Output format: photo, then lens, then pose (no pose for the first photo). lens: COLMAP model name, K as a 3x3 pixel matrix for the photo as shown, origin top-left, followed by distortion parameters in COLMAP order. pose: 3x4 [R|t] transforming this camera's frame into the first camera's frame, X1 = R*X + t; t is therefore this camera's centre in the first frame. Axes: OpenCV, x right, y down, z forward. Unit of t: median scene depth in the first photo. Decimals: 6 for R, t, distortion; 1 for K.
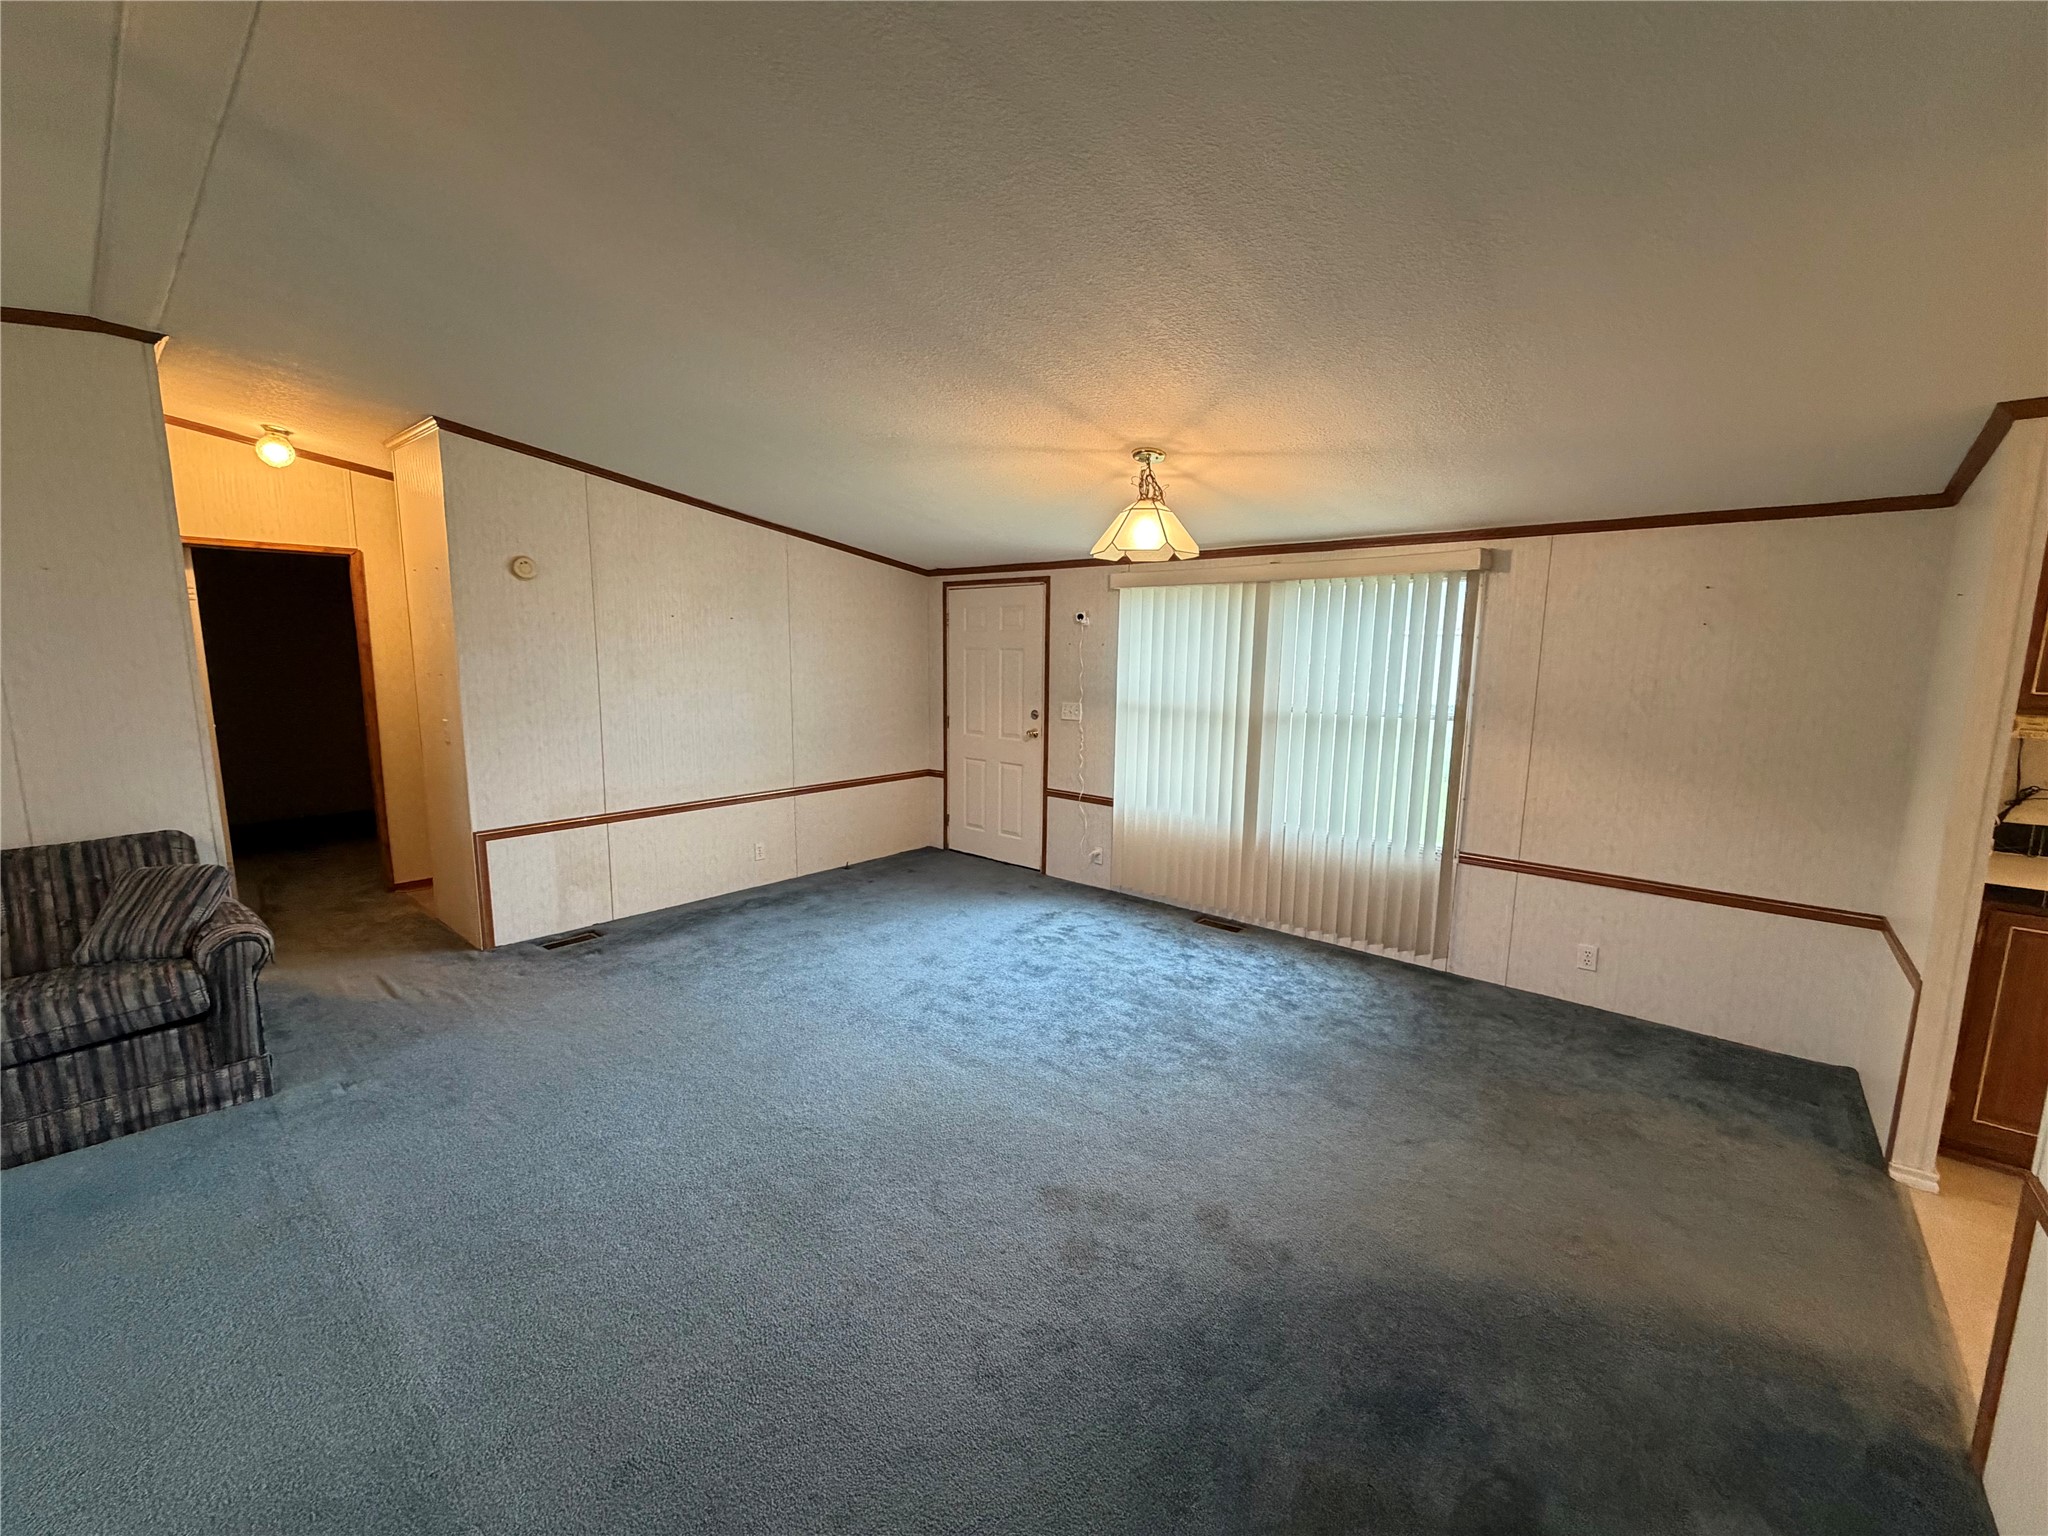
lens RADIAL K [[819.4, 0, 1006.3], [0, 819.4, 766.5], [0, 0, 1]] dist [-0.001335, -0.000030]
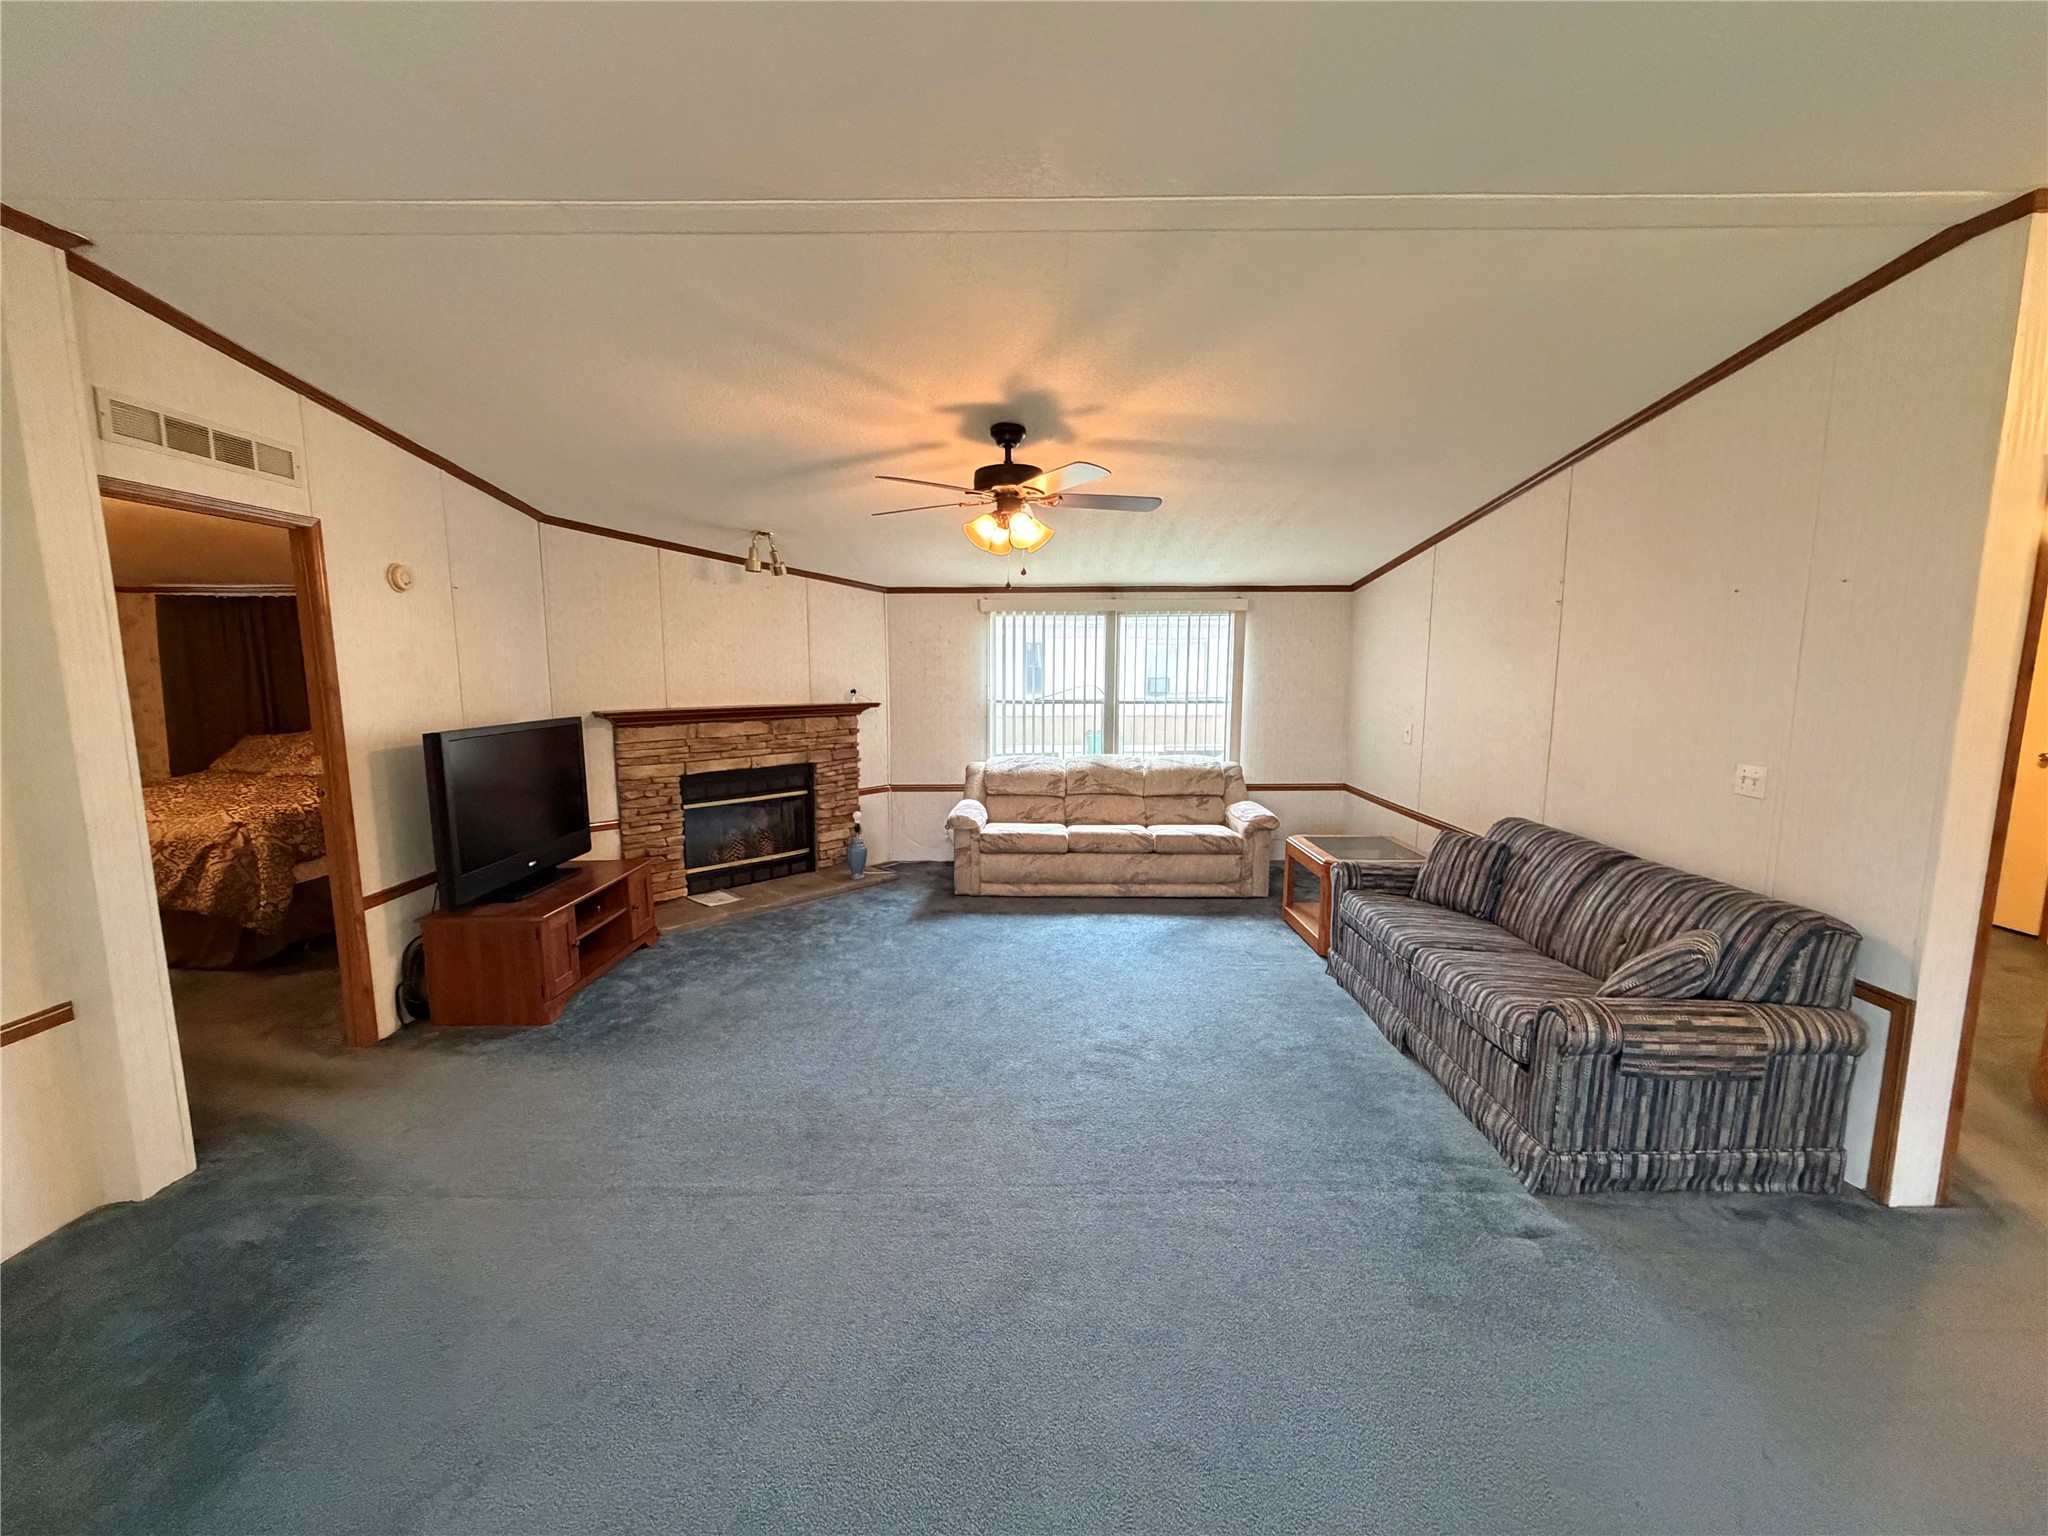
lens RADIAL K [[809.8, 0, 1028.5], [0, 809.8, 770.1], [0, 0, 1]] dist [-0.000847, -0.000026]
pose [[-0.750239, 0.078229, -0.656523, 0.011959], [-0.101310, 0.967647, 0.231073, -0.102712], [0.653359, 0.239873, -0.718041, 0.697350]]
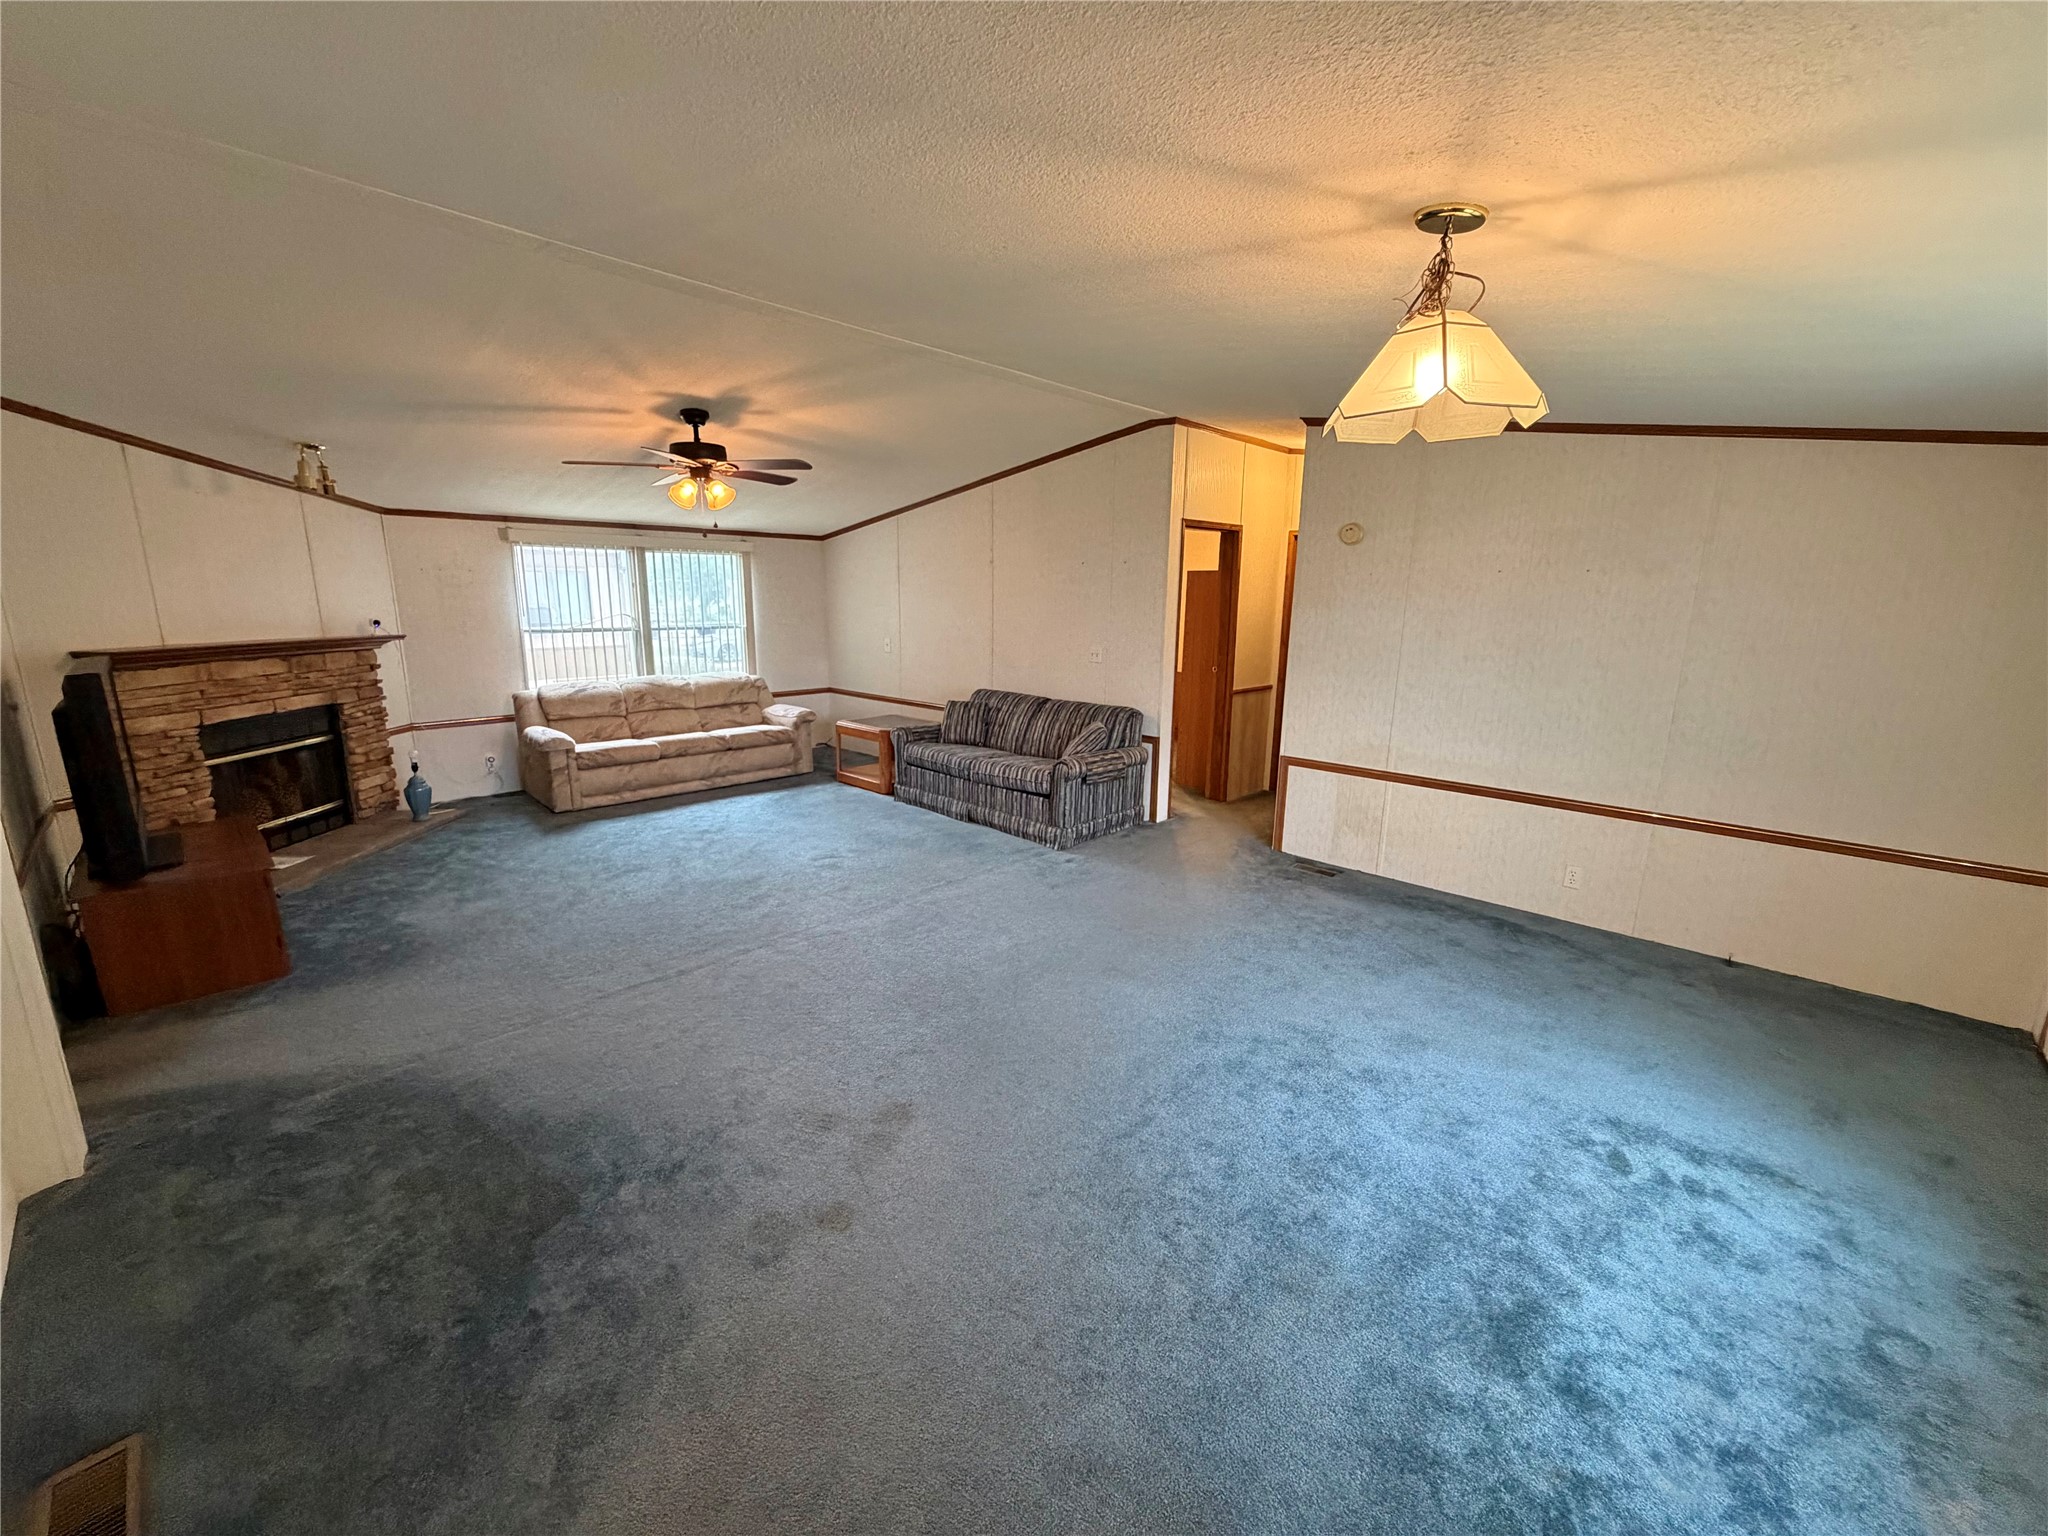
lens RADIAL K [[802.3, 0, 1021.4], [0, 802.3, 770.9], [0, 0, 1]] dist [-0.002505, -0.000212]
pose [[-0.043460, 0.203267, -0.978158, 0.497660], [-0.154504, 0.965937, 0.207592, -0.078802], [0.987036, 0.160151, -0.010575, 0.546044]]
